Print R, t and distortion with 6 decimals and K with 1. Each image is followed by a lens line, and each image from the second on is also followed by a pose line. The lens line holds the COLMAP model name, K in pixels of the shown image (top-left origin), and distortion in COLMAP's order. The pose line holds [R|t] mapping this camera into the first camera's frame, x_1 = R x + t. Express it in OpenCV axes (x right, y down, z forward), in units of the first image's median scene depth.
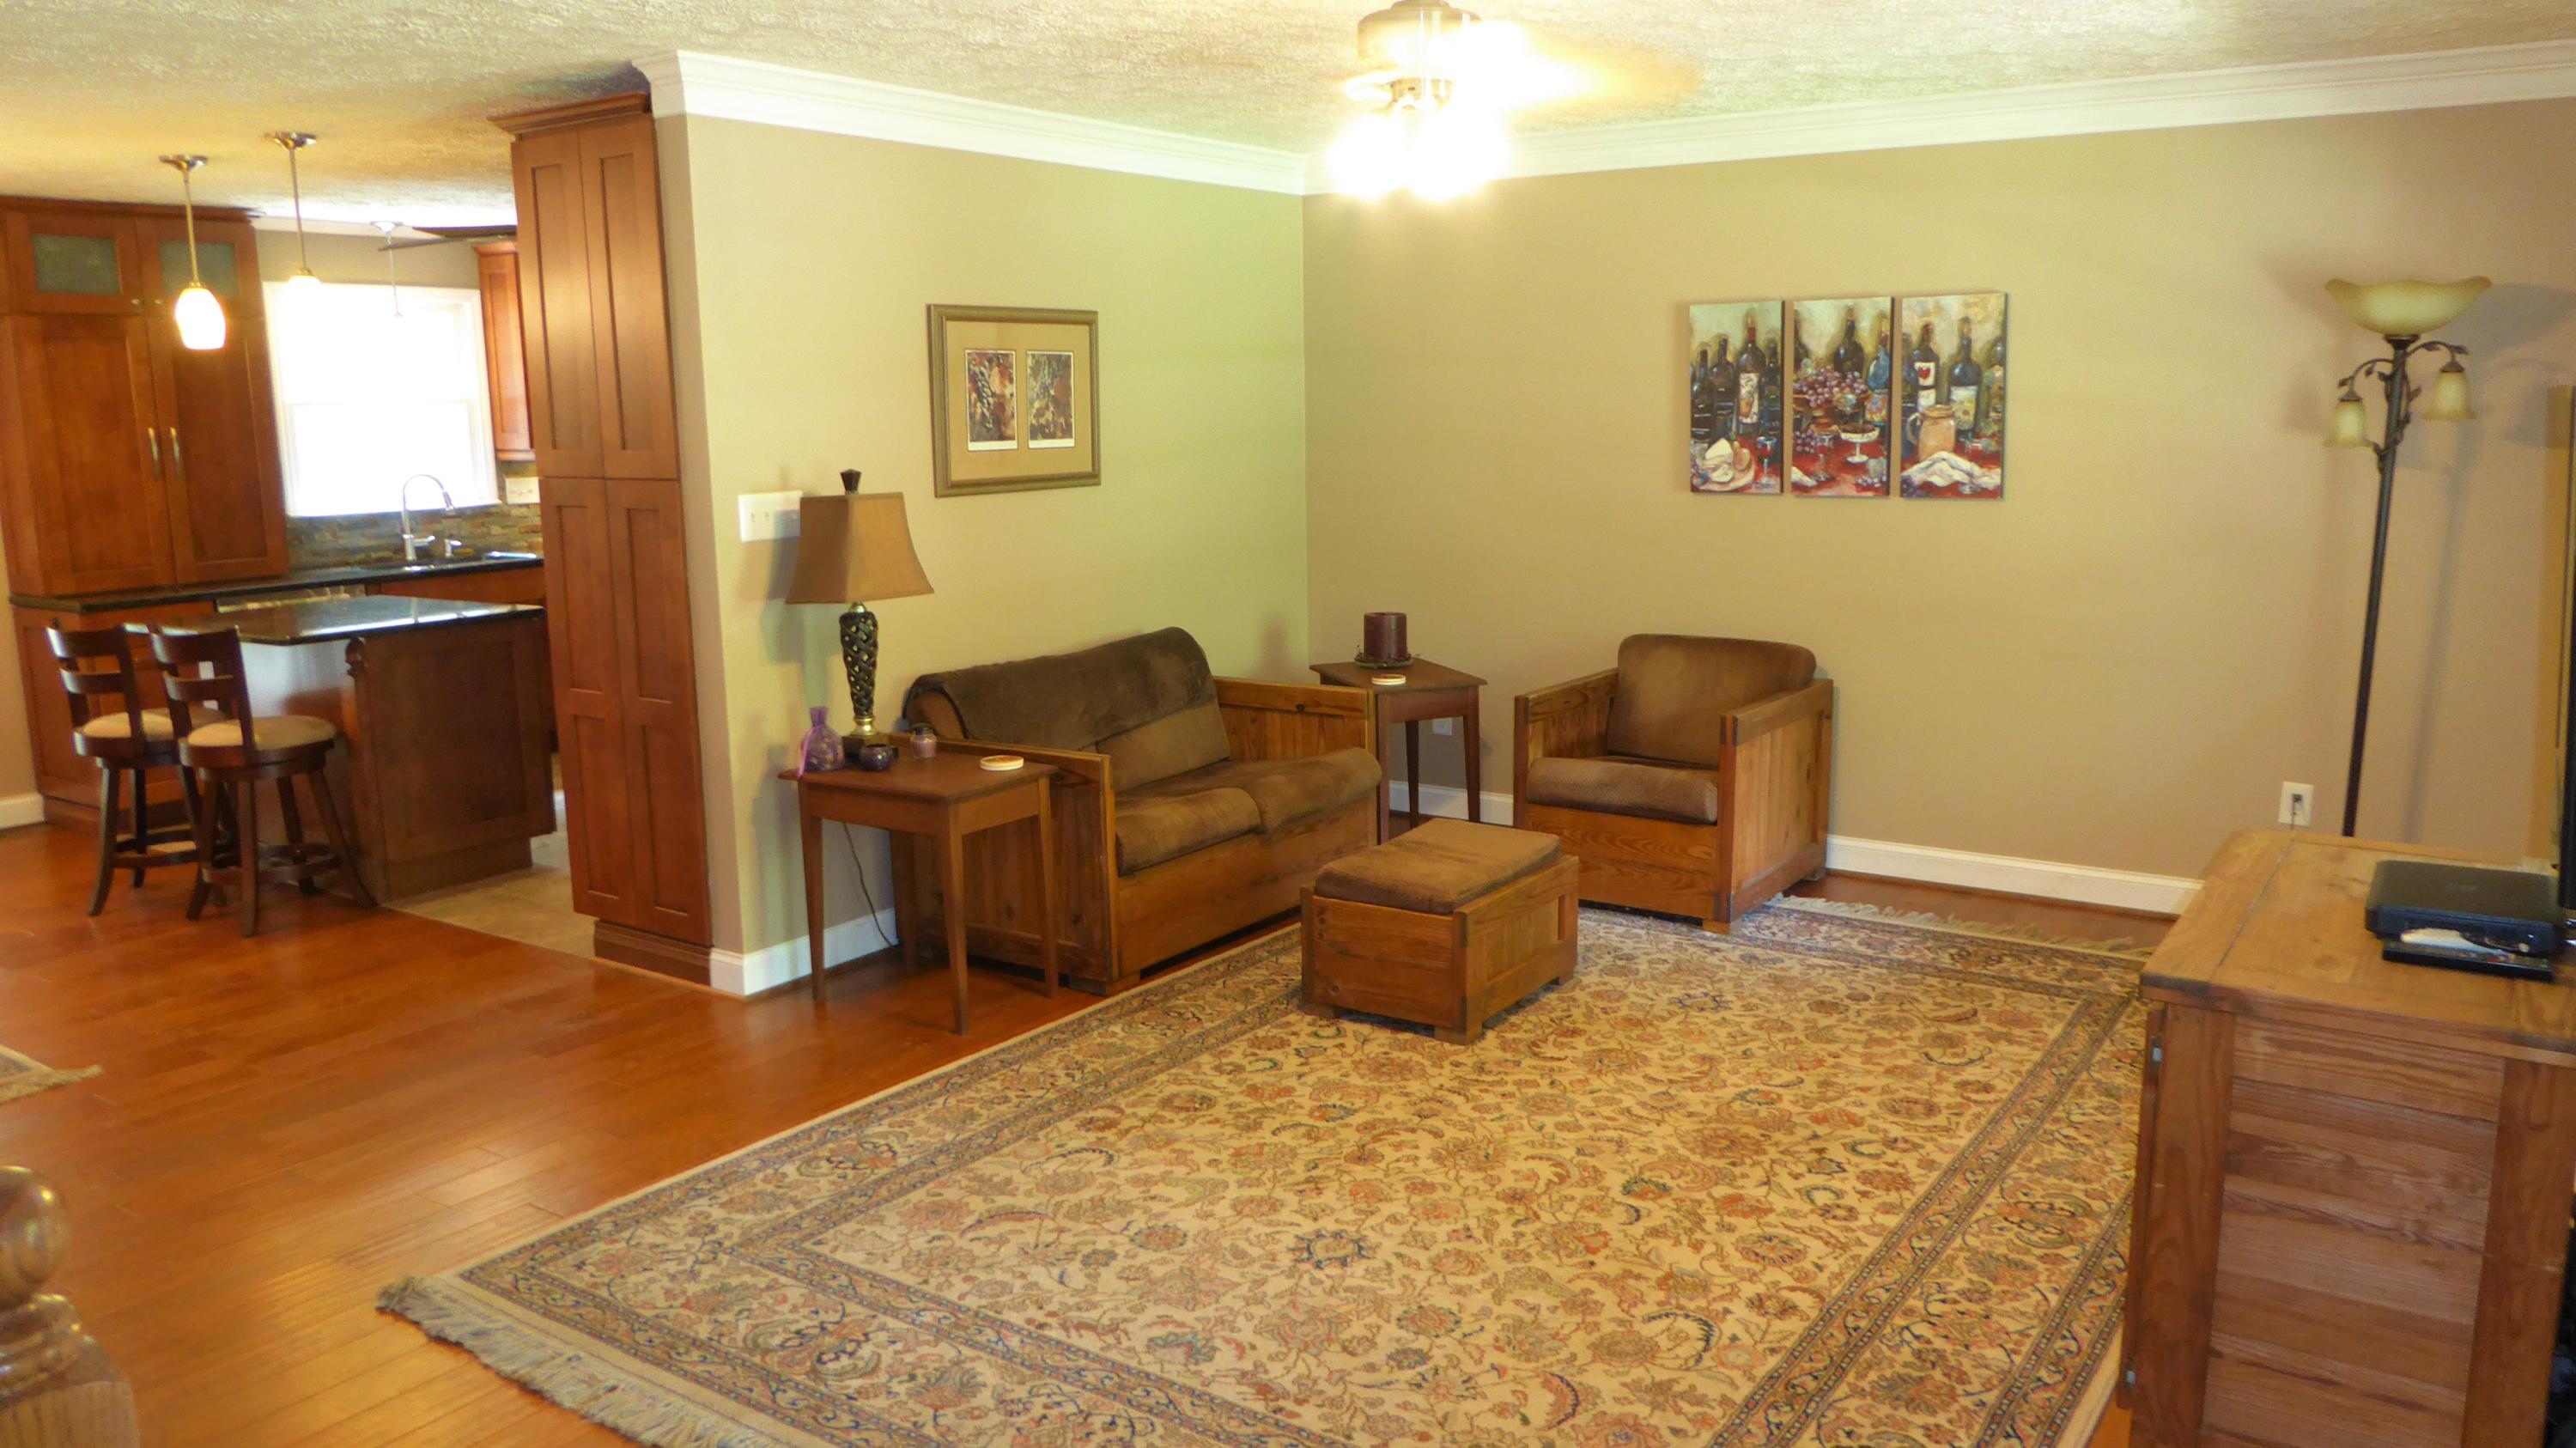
lens RADIAL K [[1833.8, 0, 1308.2], [0, 1833.8, 718.8], [0, 0, 1]] dist [-0.040213, 0.014476]
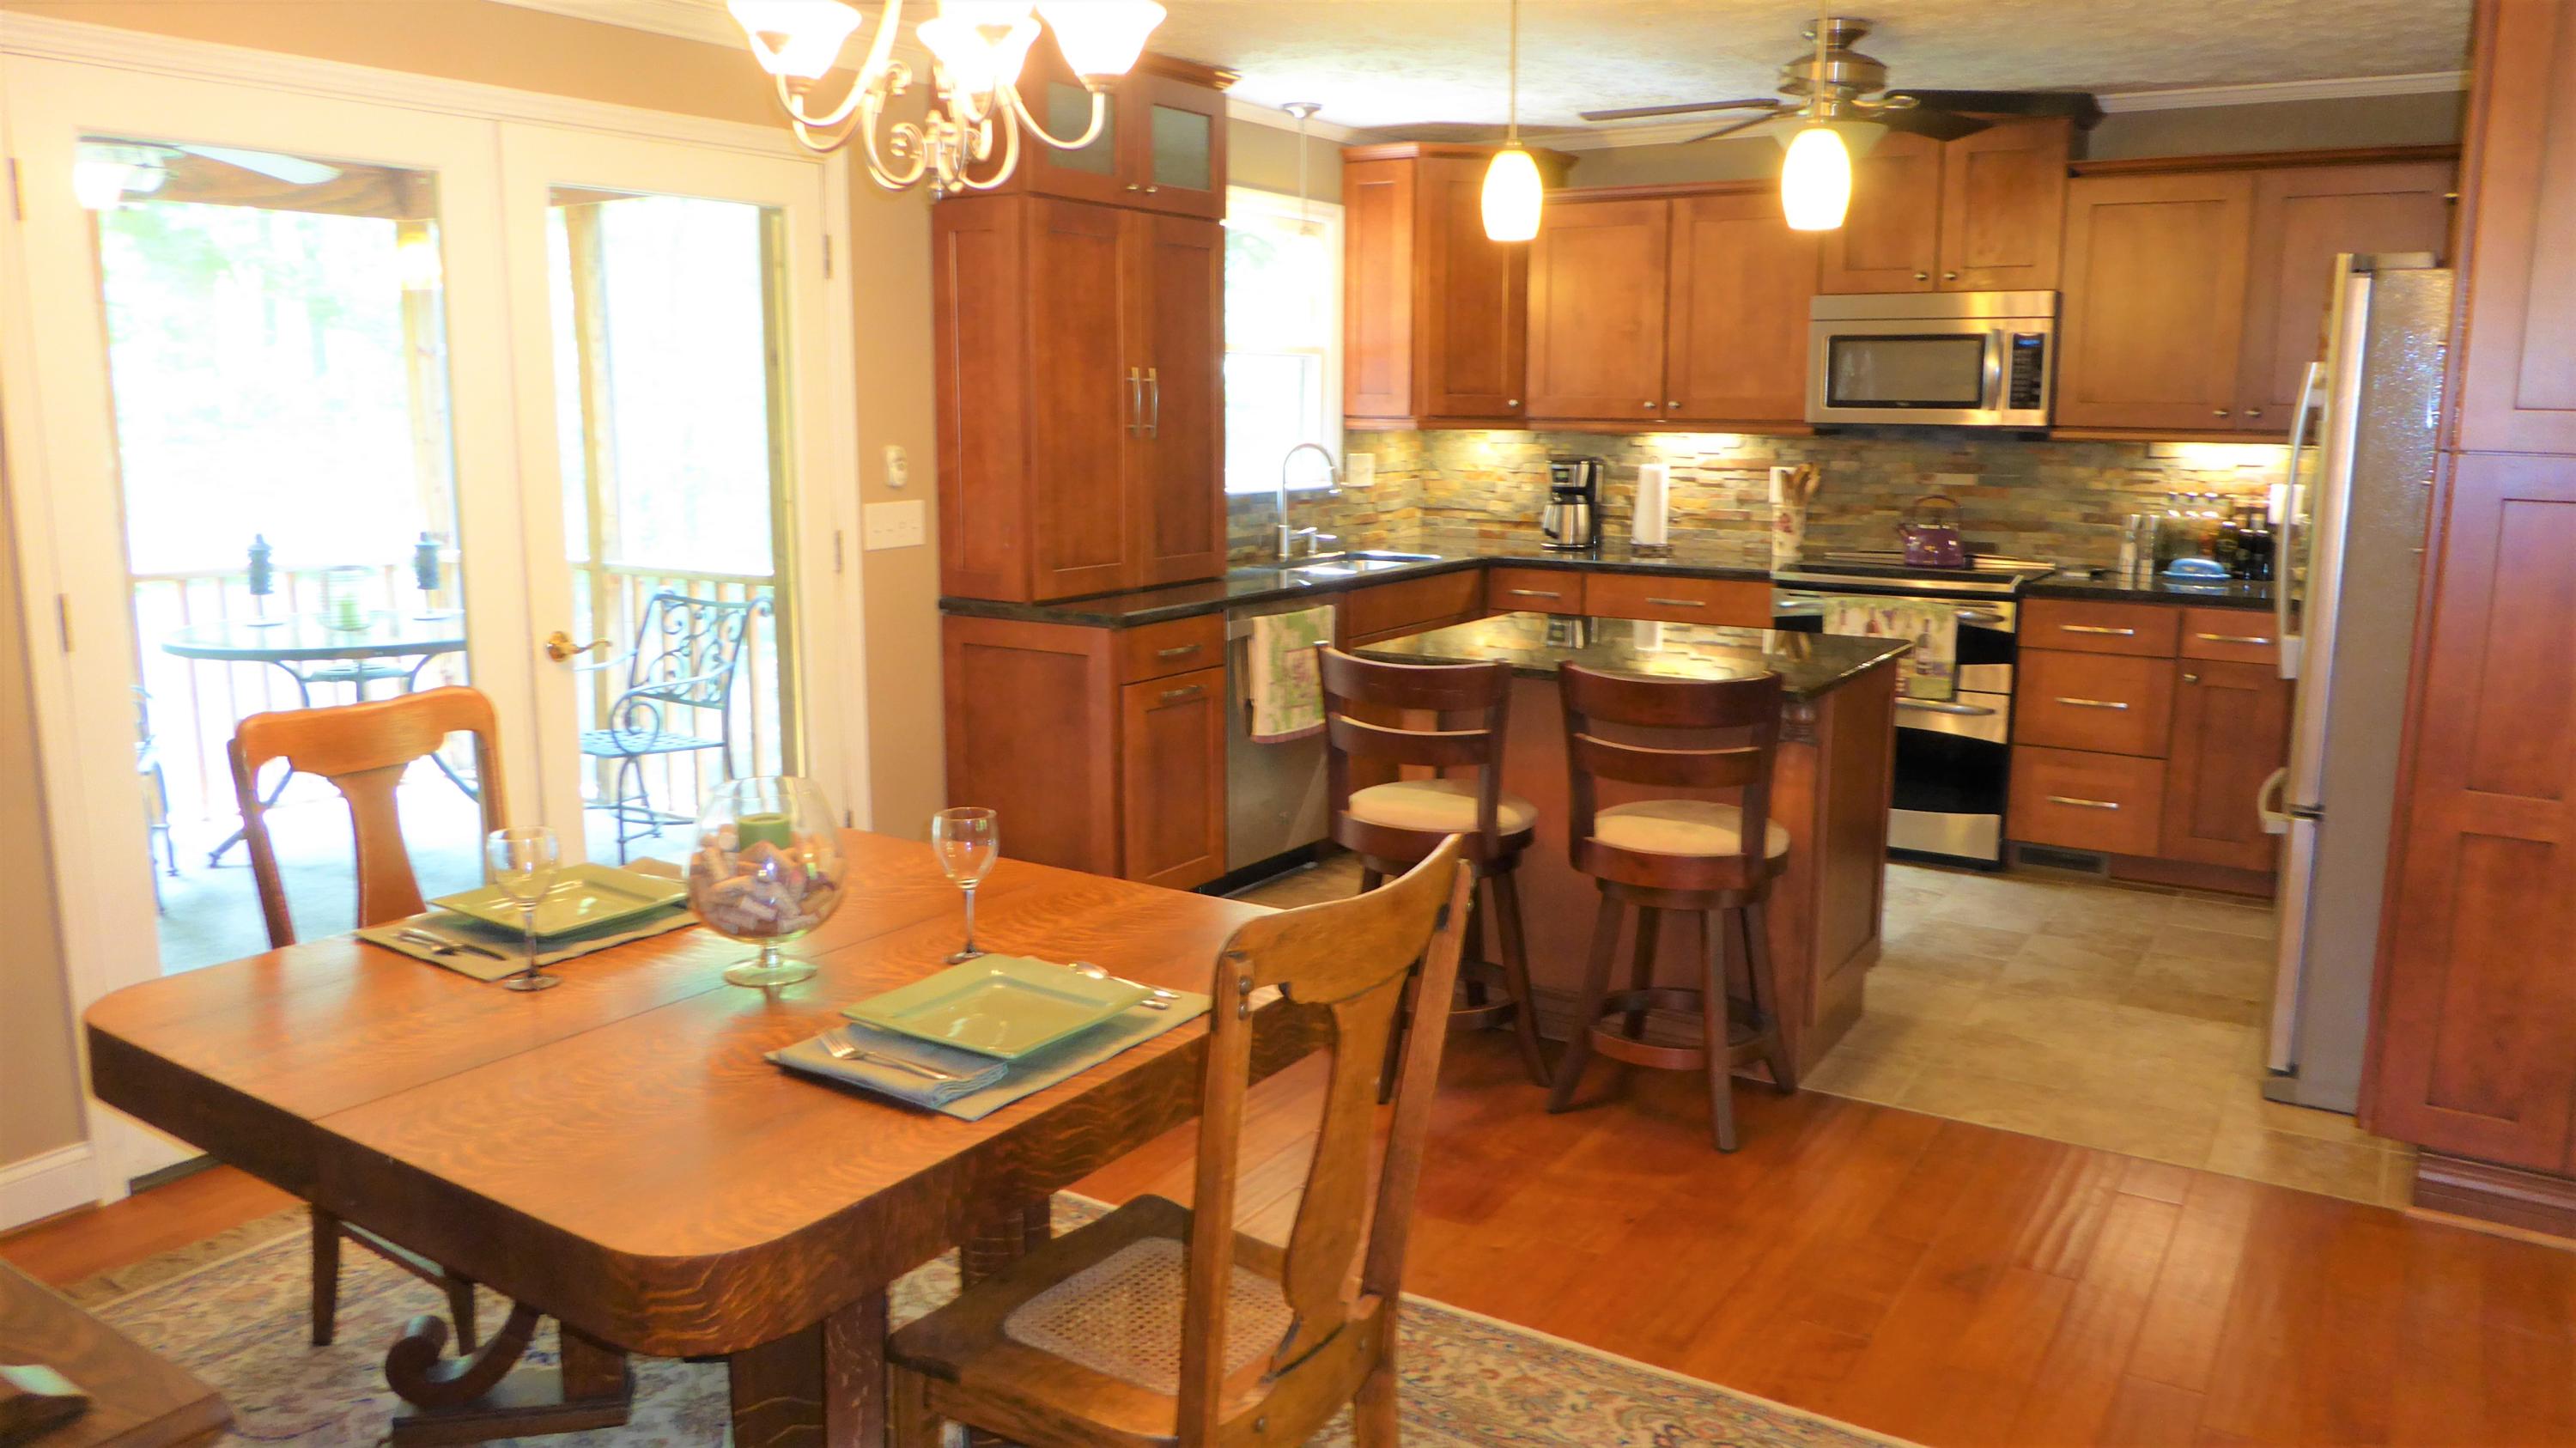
lens RADIAL K [[1833.8, 0, 1320.9], [0, 1833.8, 710.5], [0, 0, 1]] dist [-0.040213, 0.014476]
pose [[0.998858, 0.018609, 0.044012, -0.932180], [-0.018413, 0.999819, -0.004856, -0.038113], [-0.044094, 0.004040, 0.999019, 0.440264]]
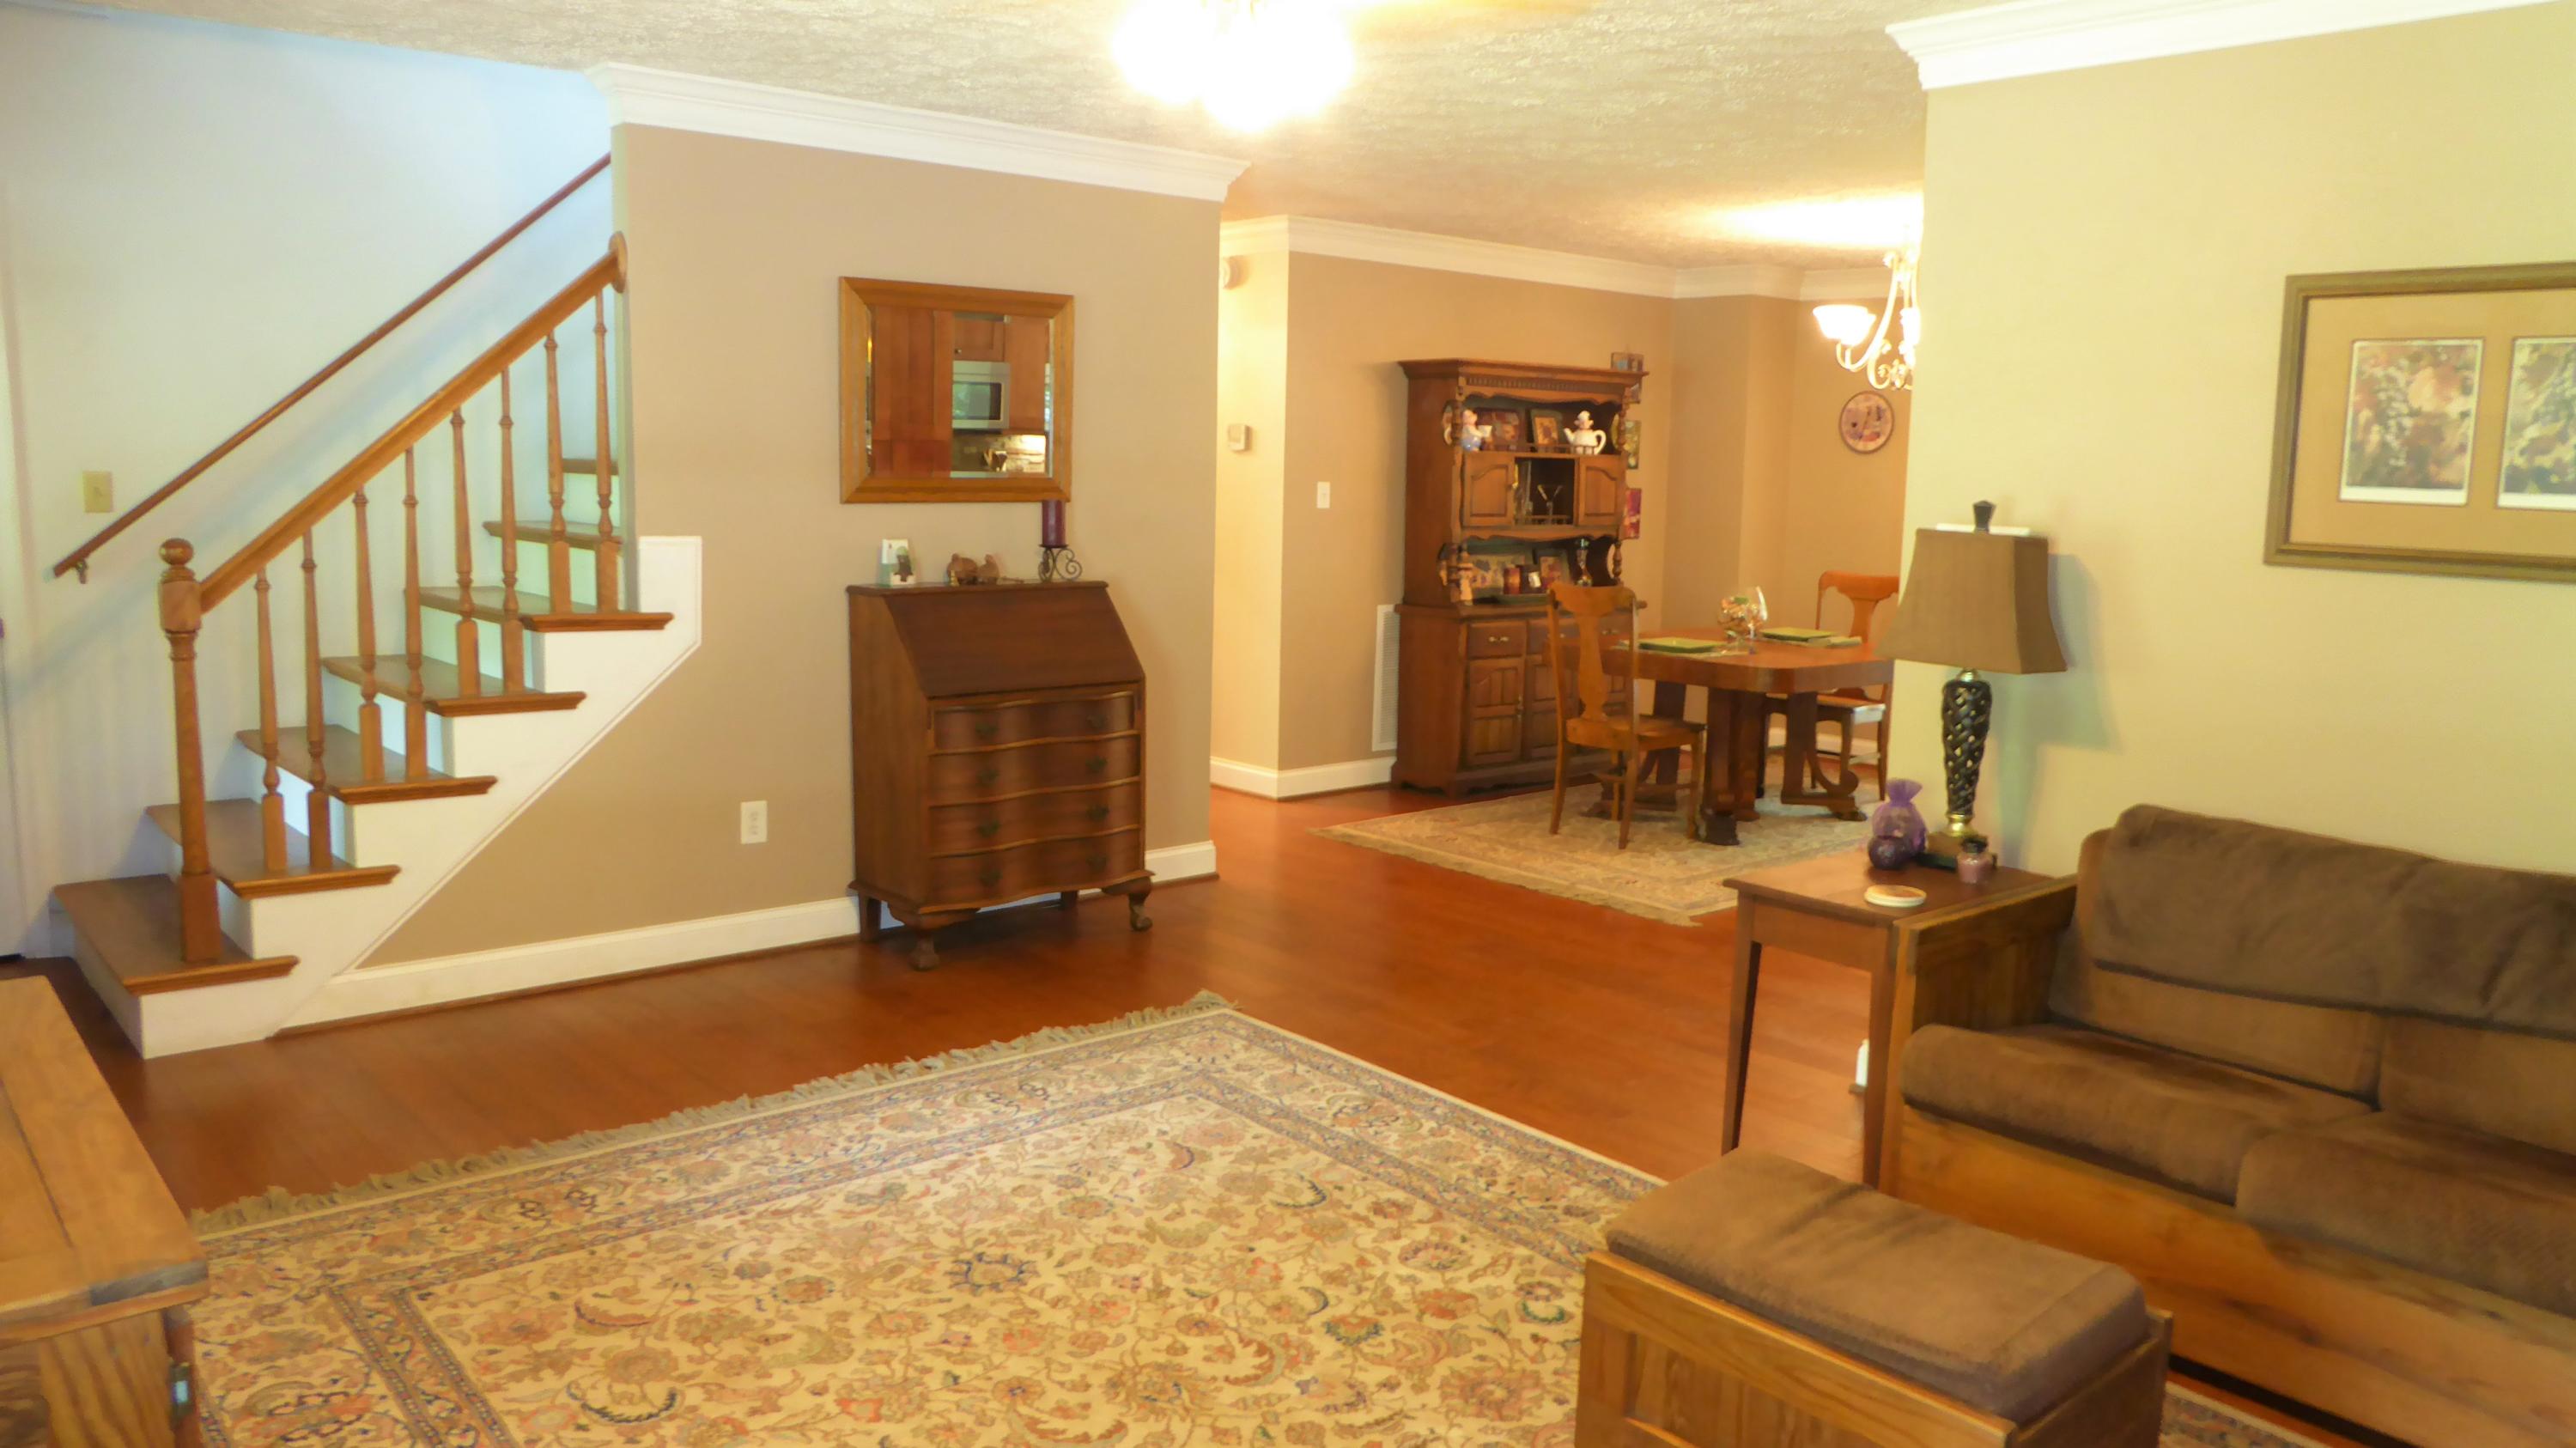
lens RADIAL K [[1833.8, 0, 1305.4], [0, 1833.8, 734.7], [0, 0, 1]] dist [-0.040213, 0.014476]
pose [[-0.254244, 0.154726, -0.954683, 0.621366], [-0.188165, 0.960343, 0.205754, -0.153692], [0.948659, 0.231949, -0.215048, 0.961310]]
